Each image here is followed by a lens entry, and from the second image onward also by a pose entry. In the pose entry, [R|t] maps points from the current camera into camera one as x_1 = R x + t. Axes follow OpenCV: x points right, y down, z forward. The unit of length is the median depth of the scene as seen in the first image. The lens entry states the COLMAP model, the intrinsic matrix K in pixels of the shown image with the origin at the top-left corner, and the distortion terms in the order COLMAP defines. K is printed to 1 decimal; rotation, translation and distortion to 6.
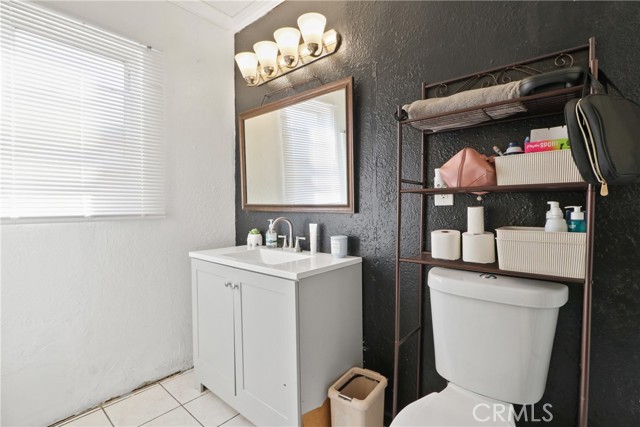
lens RADIAL K [[295.9, 0, 319.0], [0, 295.9, 213.0], [0, 0, 1]] dist [-0.016719, 0.001551]
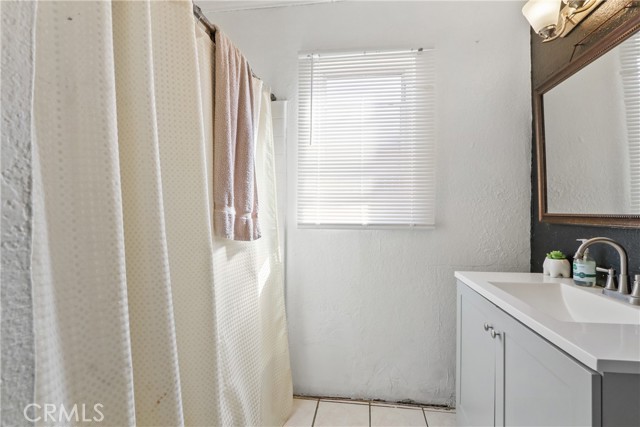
lens RADIAL K [[295.9, 0, 324.1], [0, 295.9, 215.1], [0, 0, 1]] dist [-0.016719, 0.001551]
pose [[0.559452, 0.008286, -0.828822, 0.041111], [-0.026965, 0.999603, -0.008208, -0.009015], [0.828424, 0.026941, 0.559453, 0.213422]]
